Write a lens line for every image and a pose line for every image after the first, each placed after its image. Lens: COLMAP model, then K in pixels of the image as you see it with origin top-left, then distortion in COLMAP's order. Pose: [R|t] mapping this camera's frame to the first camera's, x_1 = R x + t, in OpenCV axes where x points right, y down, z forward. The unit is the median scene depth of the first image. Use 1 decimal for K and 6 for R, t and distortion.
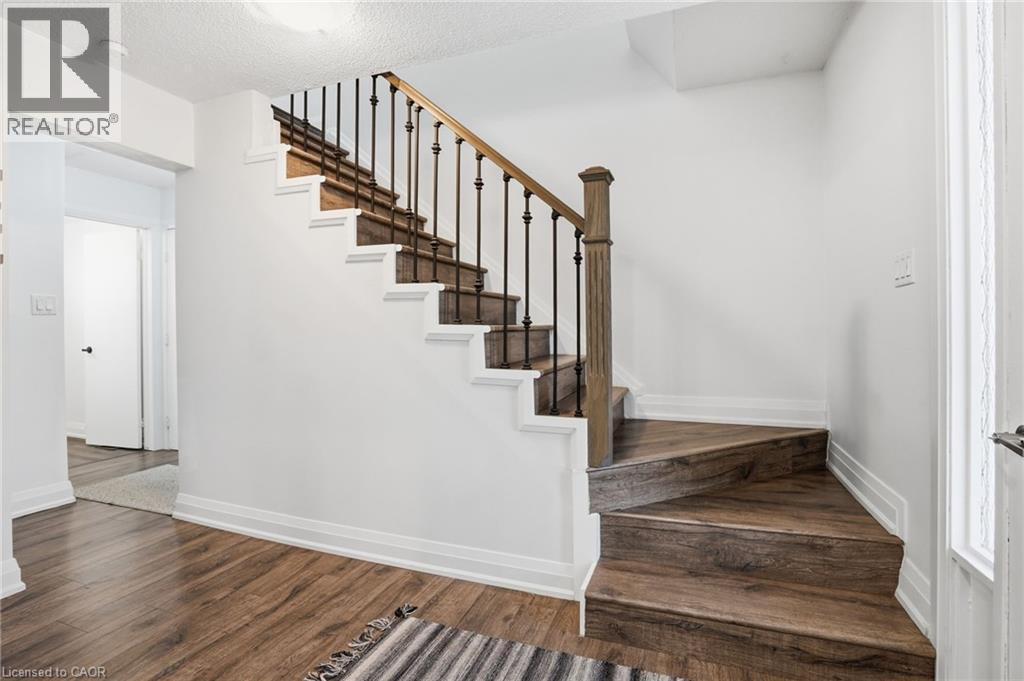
lens RADIAL K [[483.2, 0, 514.8], [0, 483.2, 334.3], [0, 0, 1]] dist [-0.032592, 0.002022]
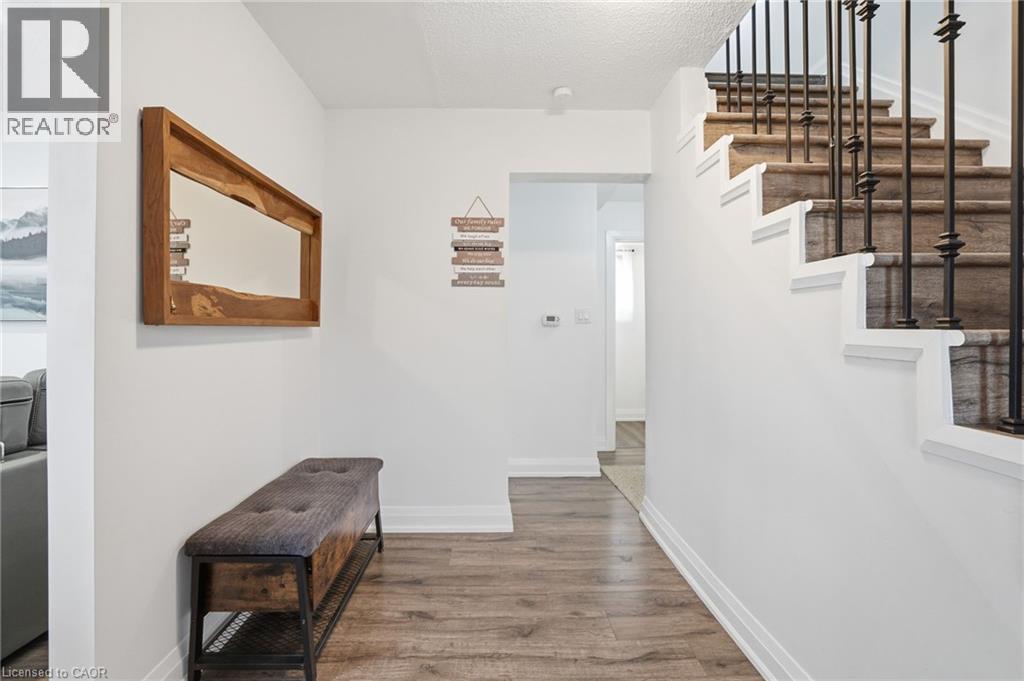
lens RADIAL K [[483.2, 0, 509.8], [0, 483.2, 337.1], [0, 0, 1]] dist [-0.032592, 0.002022]
pose [[0.366220, 0.007430, -0.930499, 0.186783], [-0.013922, 0.999900, 0.002504, -0.006984], [0.930424, 0.012037, 0.366287, 0.425835]]
